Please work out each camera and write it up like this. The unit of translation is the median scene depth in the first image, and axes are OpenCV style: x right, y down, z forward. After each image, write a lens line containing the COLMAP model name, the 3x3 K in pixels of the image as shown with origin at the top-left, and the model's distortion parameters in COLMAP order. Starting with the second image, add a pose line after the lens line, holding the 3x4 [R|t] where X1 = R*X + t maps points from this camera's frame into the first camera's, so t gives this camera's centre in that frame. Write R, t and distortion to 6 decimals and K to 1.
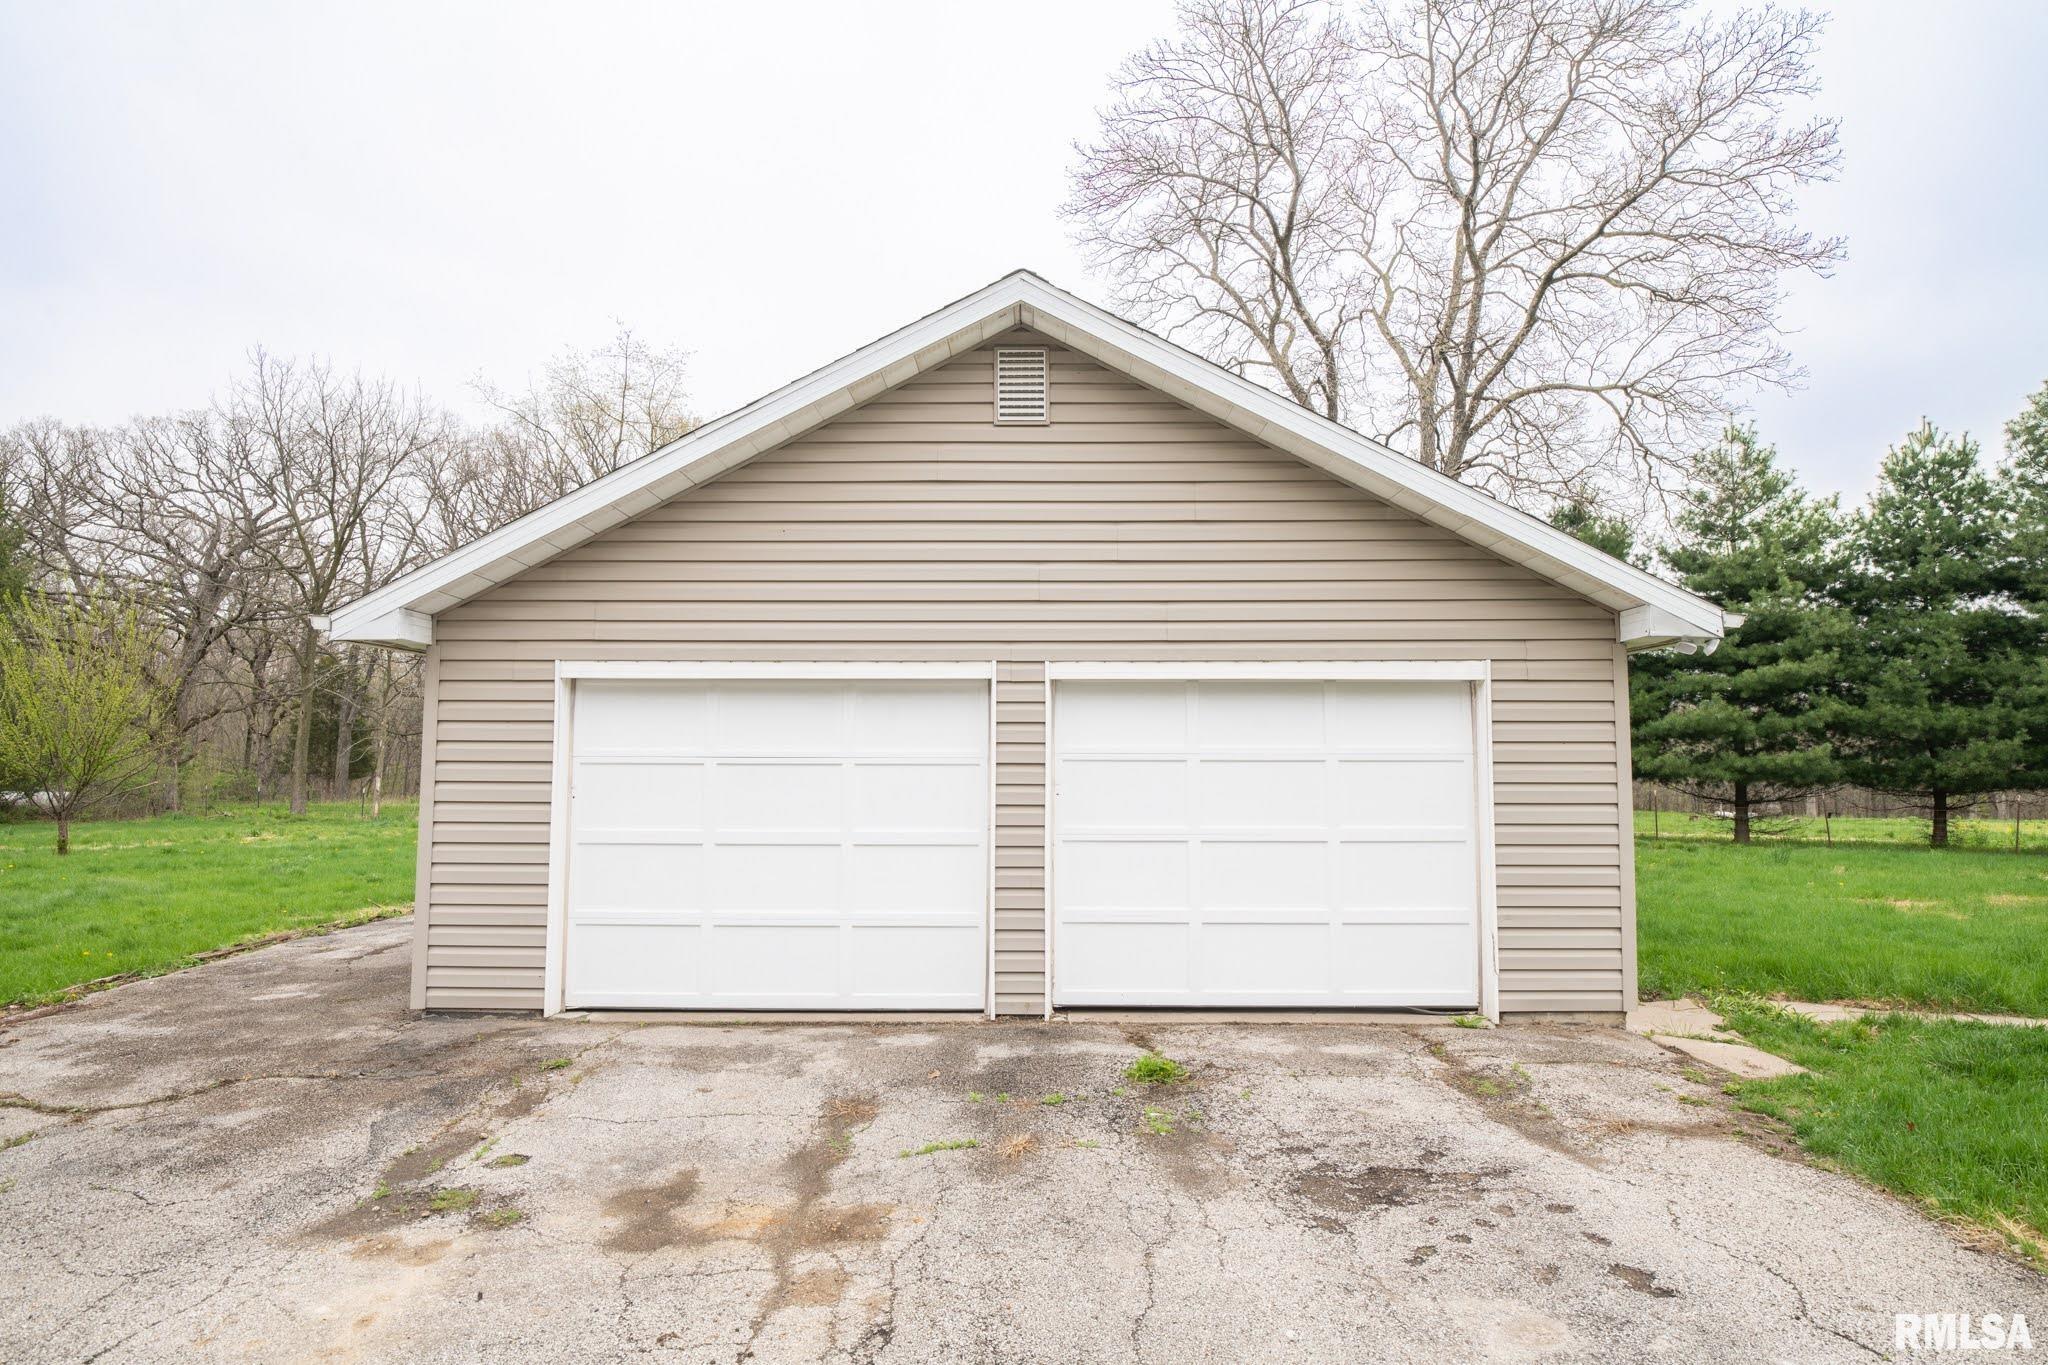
lens RADIAL K [[1171.3, 0, 1024.1], [0, 1171.3, 672.1], [0, 0, 1]] dist [-0.008031, -0.002179]
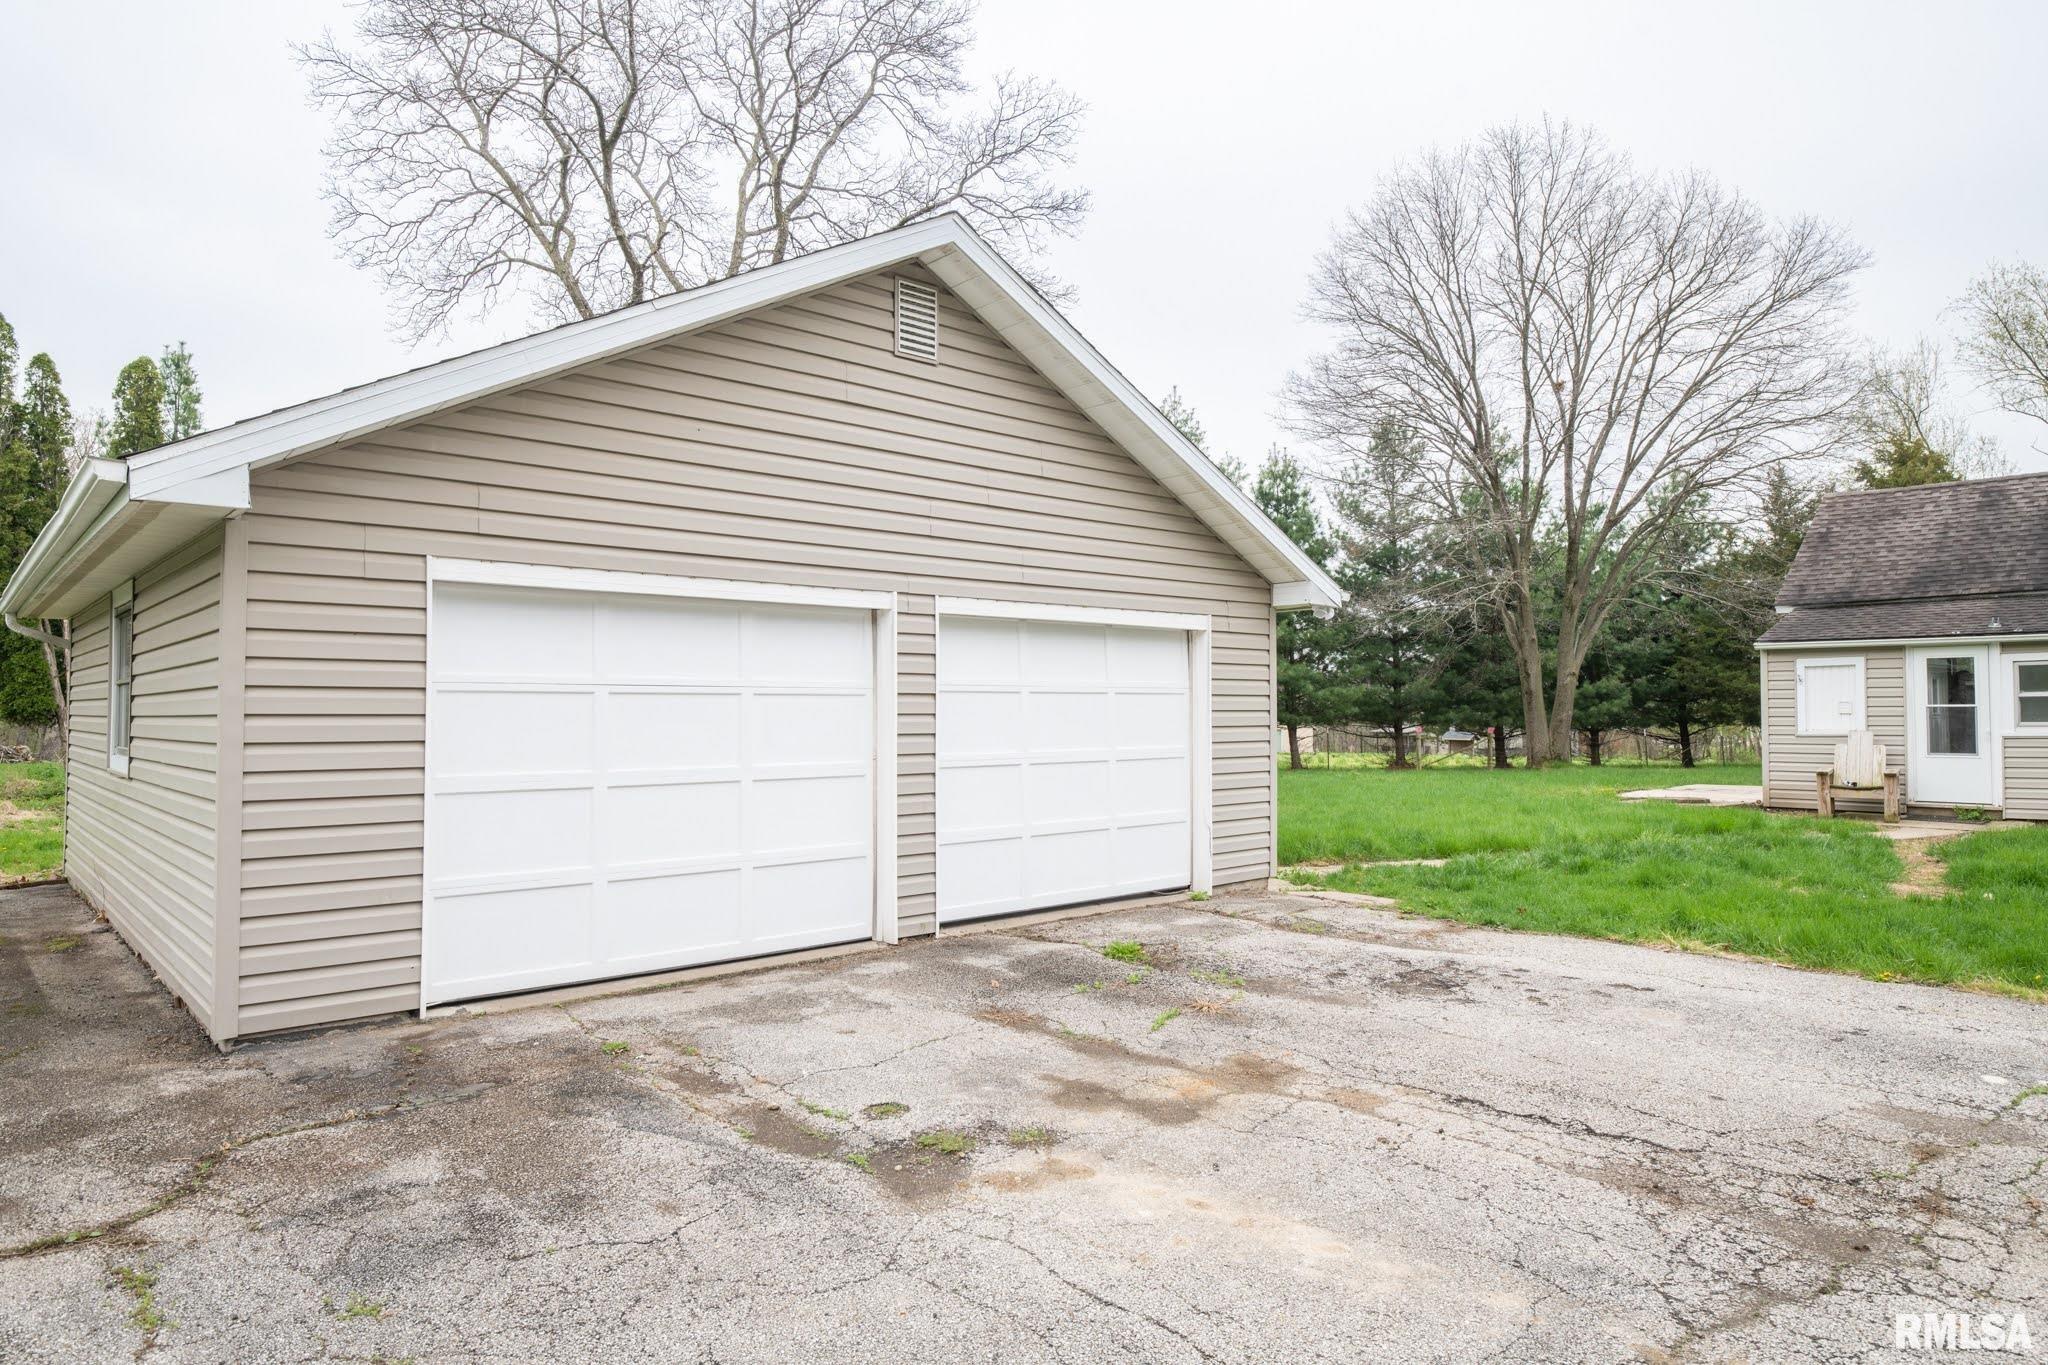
lens RADIAL K [[1223.6, 0, 1027.6], [0, 1223.6, 674.8], [0, 0, 1]] dist [-0.002239, -0.003741]
pose [[0.734850, 0.016092, 0.678039, -0.656173], [-0.047781, 0.998463, 0.028088, 0.026644], [-0.676544, -0.053038, 0.734490, 0.147253]]
